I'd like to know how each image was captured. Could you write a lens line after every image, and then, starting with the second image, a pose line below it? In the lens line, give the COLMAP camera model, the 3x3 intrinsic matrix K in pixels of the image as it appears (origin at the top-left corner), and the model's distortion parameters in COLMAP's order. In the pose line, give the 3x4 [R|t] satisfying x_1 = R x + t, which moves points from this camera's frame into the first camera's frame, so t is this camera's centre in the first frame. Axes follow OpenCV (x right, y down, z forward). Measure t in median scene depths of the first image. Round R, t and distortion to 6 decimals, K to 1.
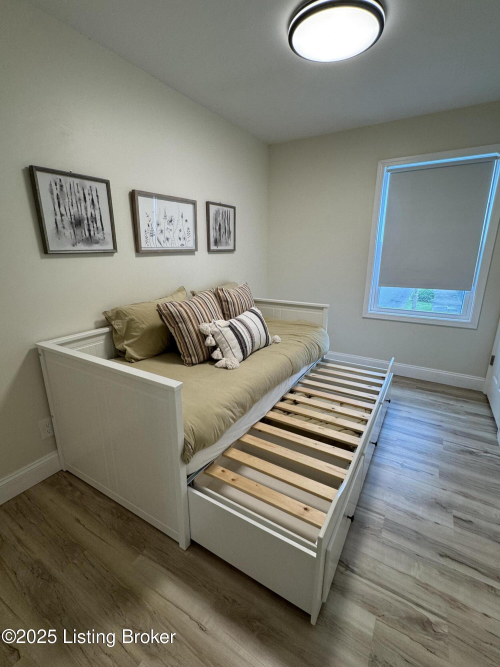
lens RADIAL K [[298.4, 0, 250.0], [0, 298.4, 333.5], [0, 0, 1]] dist [-0.006343, -0.000376]
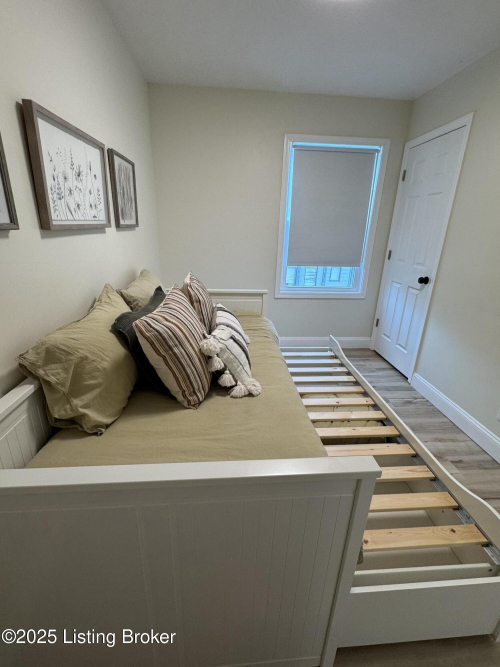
lens RADIAL K [[298.4, 0, 250.0], [0, 298.4, 333.5], [0, 0, 1]] dist [-0.006343, -0.000376]
pose [[0.814386, -0.175001, 0.553309, -0.394104], [0.130735, 0.984264, 0.118881, -0.103067], [-0.565406, -0.024478, 0.824449, 0.346612]]
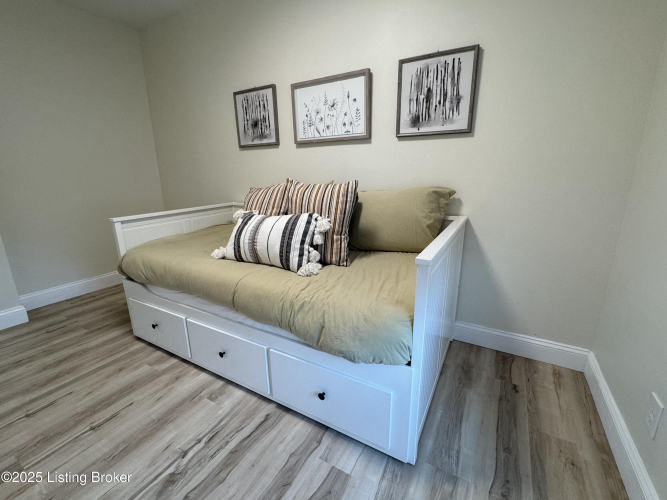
lens RADIAL K [[298.4, 0, 334.5], [0, 298.4, 250.7], [0, 0, 1]] dist [-0.006343, -0.000376]
pose [[0.028646, 0.267029, -0.963263, 0.753147], [-0.257137, 0.933197, 0.251047, -0.210777], [0.965950, 0.240499, 0.095395, 1.093036]]
